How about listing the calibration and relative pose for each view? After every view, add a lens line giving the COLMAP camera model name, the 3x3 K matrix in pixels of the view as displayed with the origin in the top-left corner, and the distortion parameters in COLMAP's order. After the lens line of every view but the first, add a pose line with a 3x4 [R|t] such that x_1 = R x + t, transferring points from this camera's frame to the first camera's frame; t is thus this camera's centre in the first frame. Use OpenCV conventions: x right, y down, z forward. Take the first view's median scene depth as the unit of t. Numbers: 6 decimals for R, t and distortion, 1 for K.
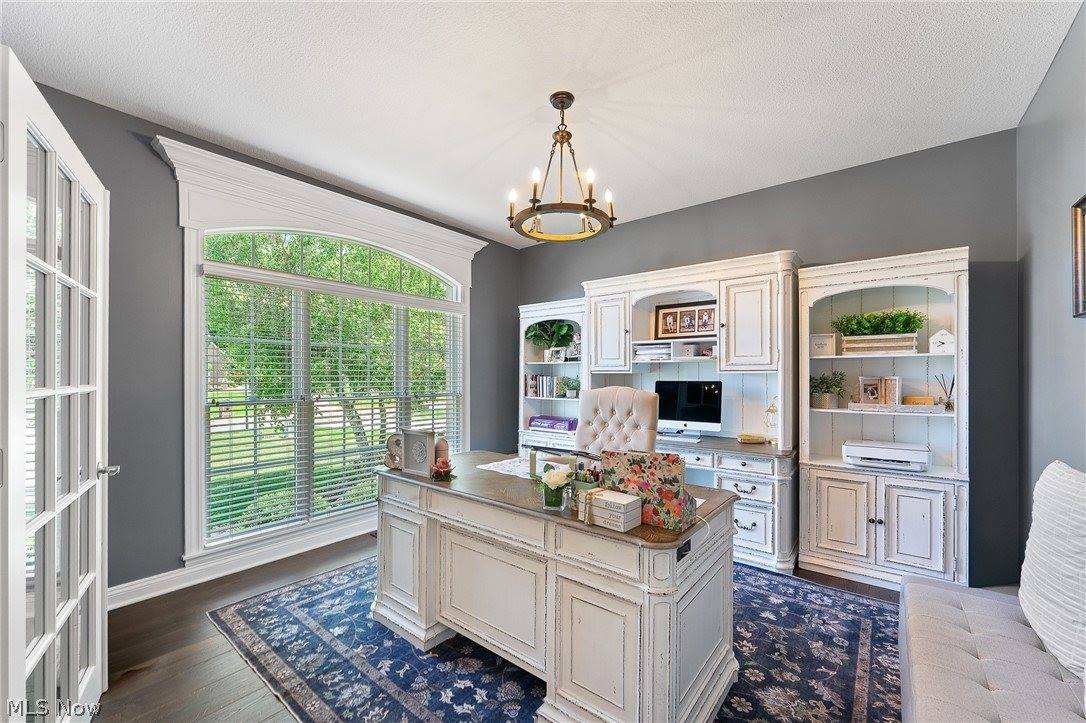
lens RADIAL K [[432.7, 0, 543.4], [0, 432.7, 368.4], [0, 0, 1]] dist [-0.006093, -0.000781]
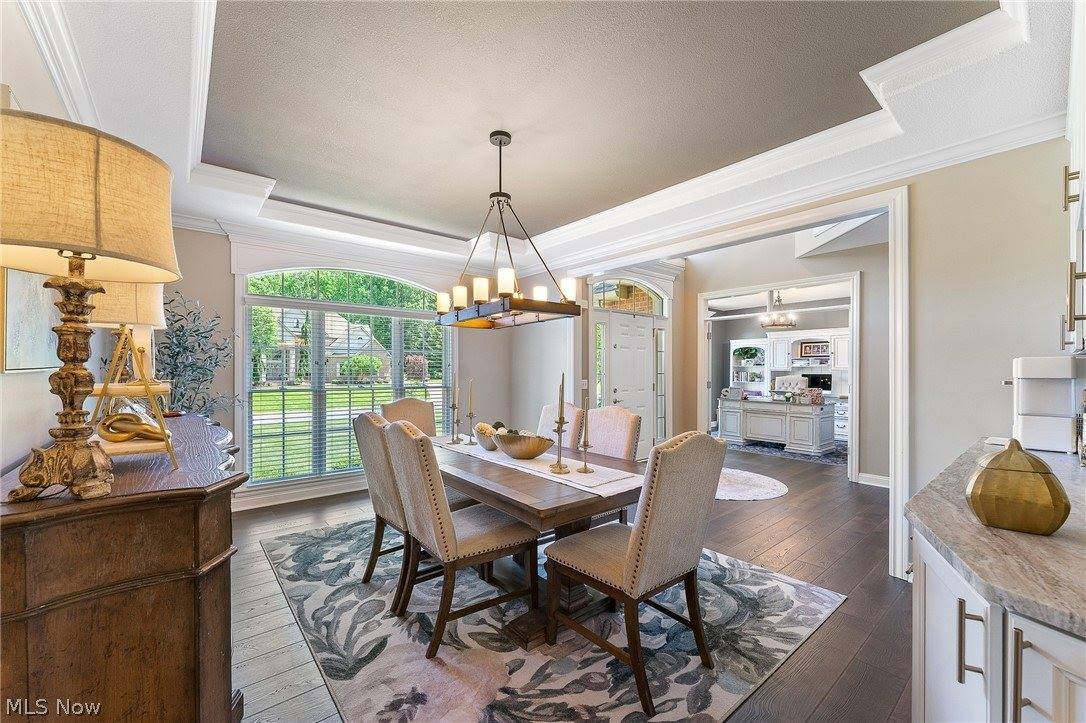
lens RADIAL K [[432.7, 0, 536.1], [0, 432.7, 368.1], [0, 0, 1]] dist [-0.006093, -0.000781]
pose [[0.977837, 0.005538, -0.209297, -0.674481], [-0.003427, 0.999940, 0.010445, -0.025069], [0.209342, -0.009497, 0.977796, -1.643526]]
